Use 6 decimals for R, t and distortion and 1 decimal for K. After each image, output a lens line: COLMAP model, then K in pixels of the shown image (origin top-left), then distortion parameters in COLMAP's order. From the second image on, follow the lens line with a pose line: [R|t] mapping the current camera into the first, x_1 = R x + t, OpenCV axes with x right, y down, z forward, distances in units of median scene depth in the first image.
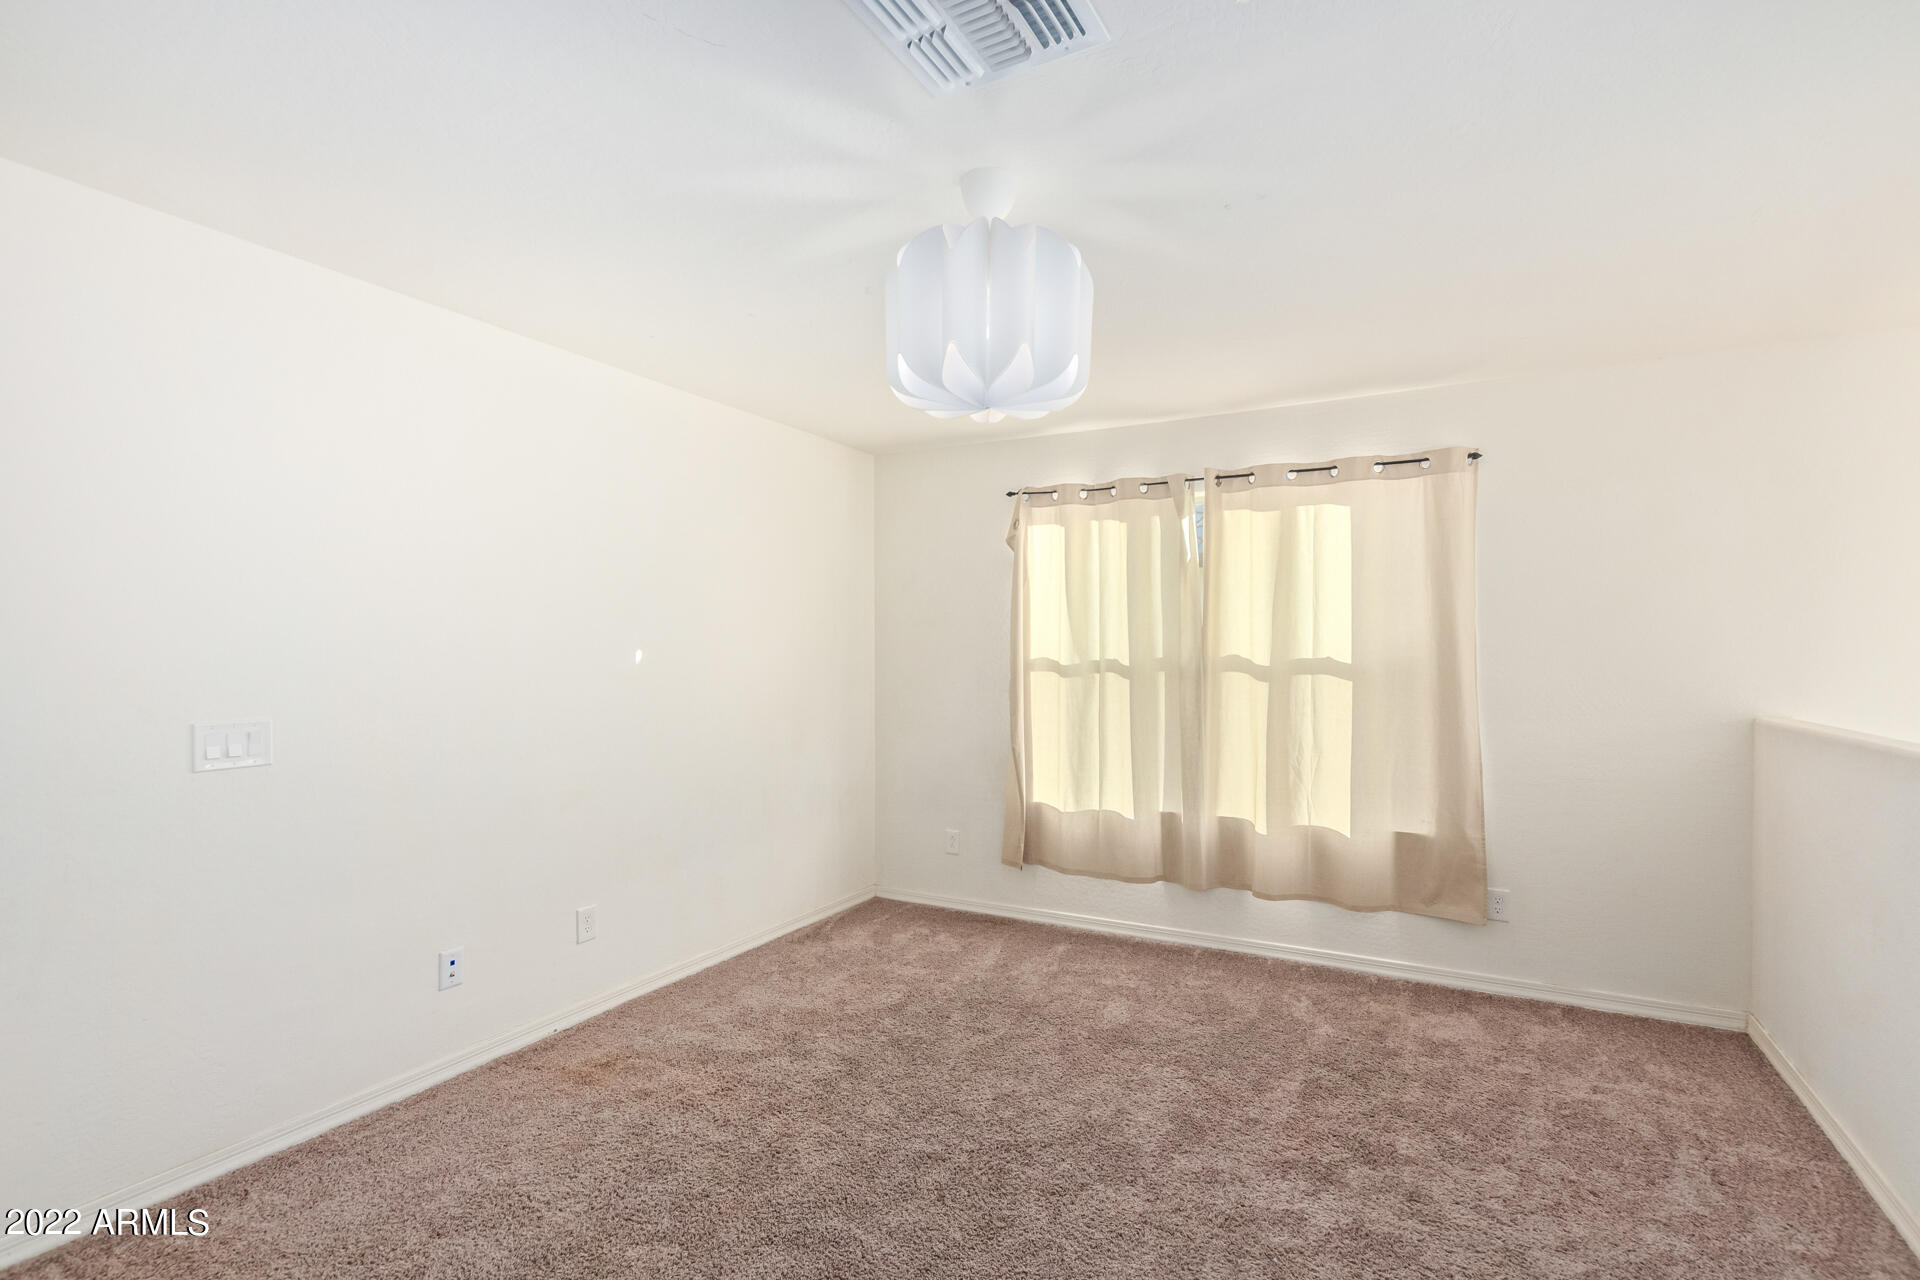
lens RADIAL K [[898.7, 0, 968.3], [0, 898.7, 644.6], [0, 0, 1]] dist [0.000527, -0.000931]
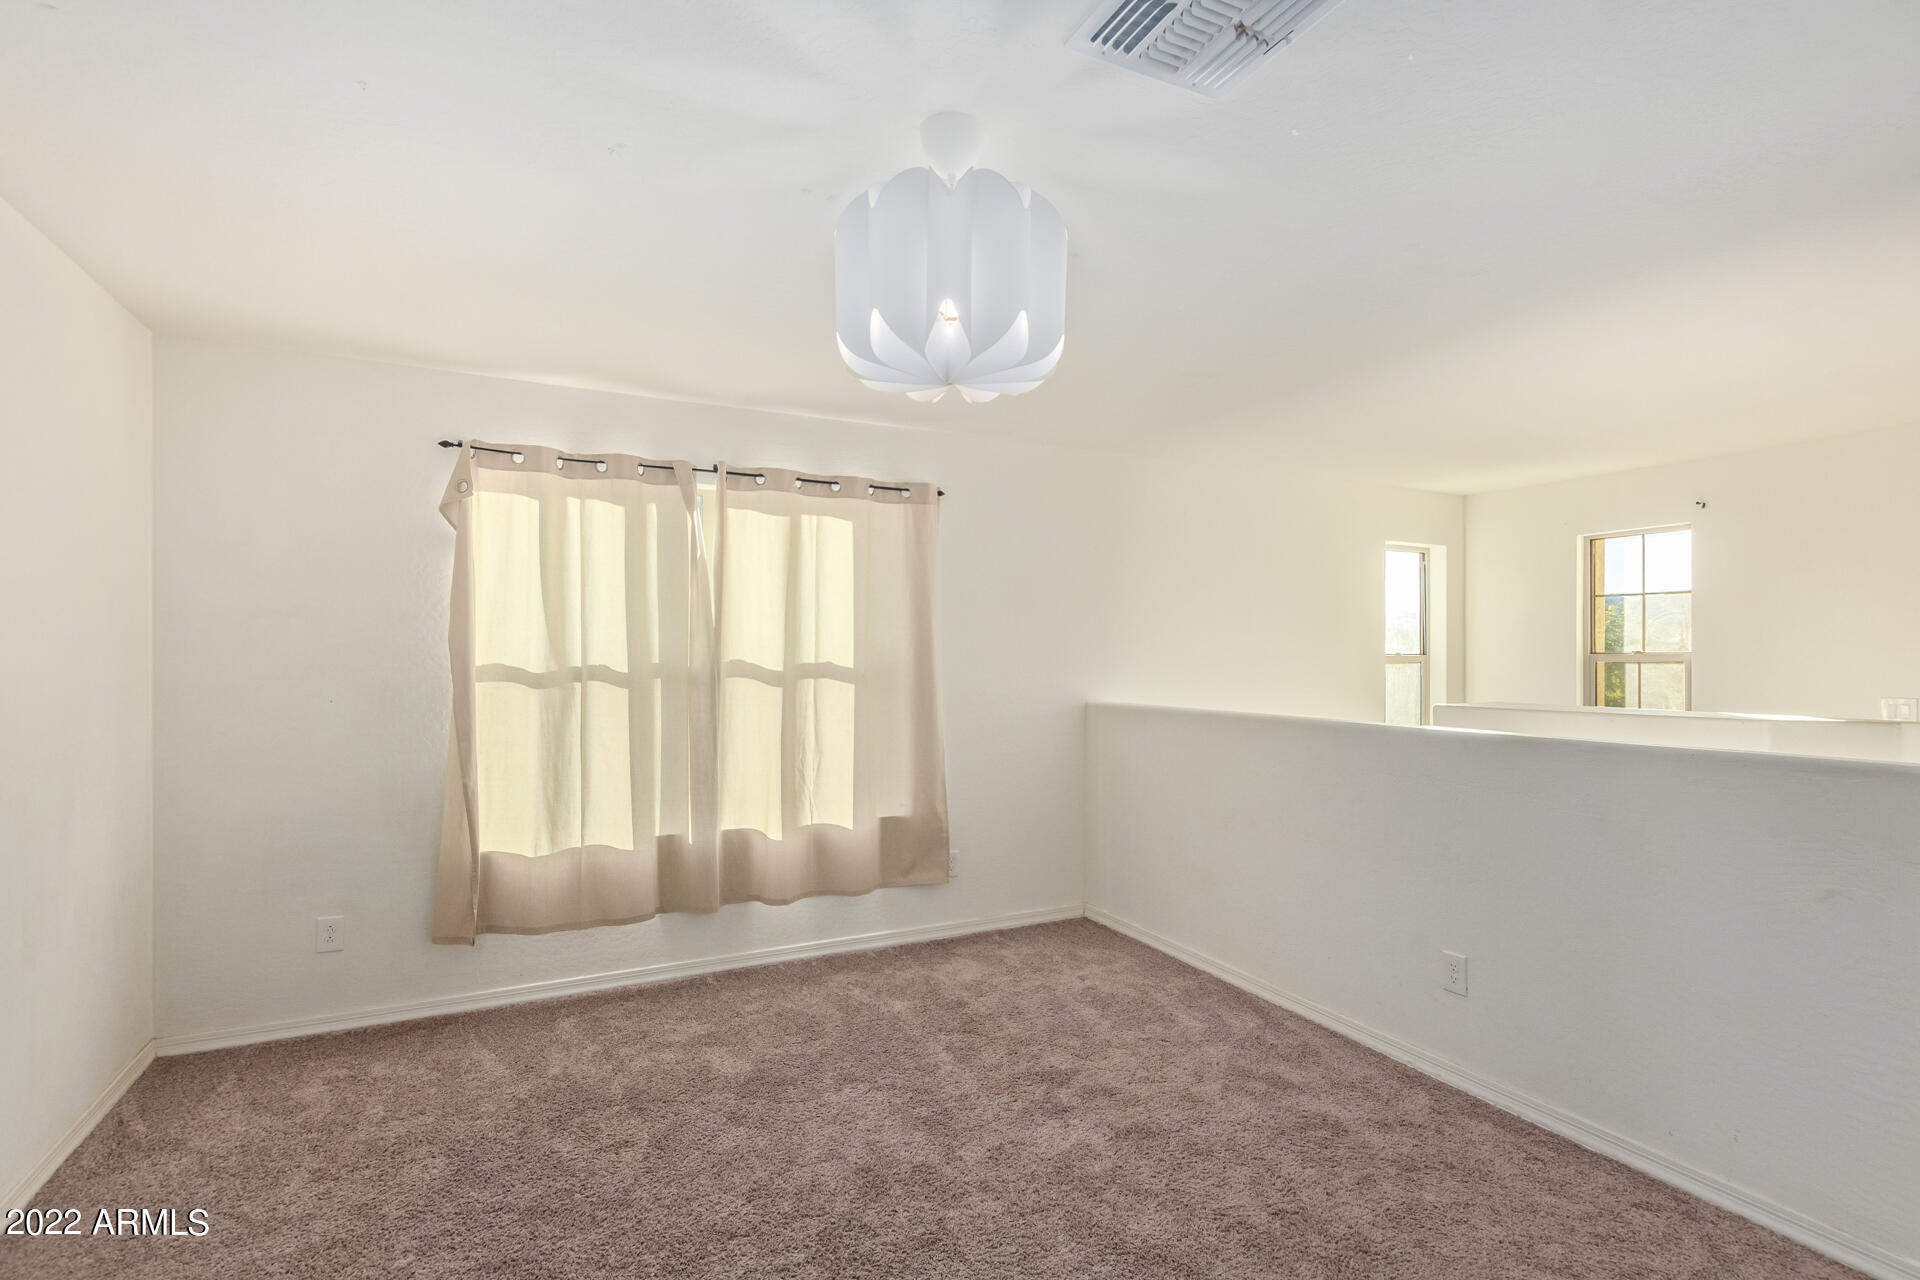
lens RADIAL K [[916.3, 0, 963.3], [0, 916.3, 649.0], [0, 0, 1]] dist [-0.000259, -0.000365]
pose [[0.569980, 0.005302, 0.821641, -0.386826], [-0.008967, 0.999960, -0.000232, -0.002182], [-0.821610, -0.007235, 0.570005, 0.252410]]
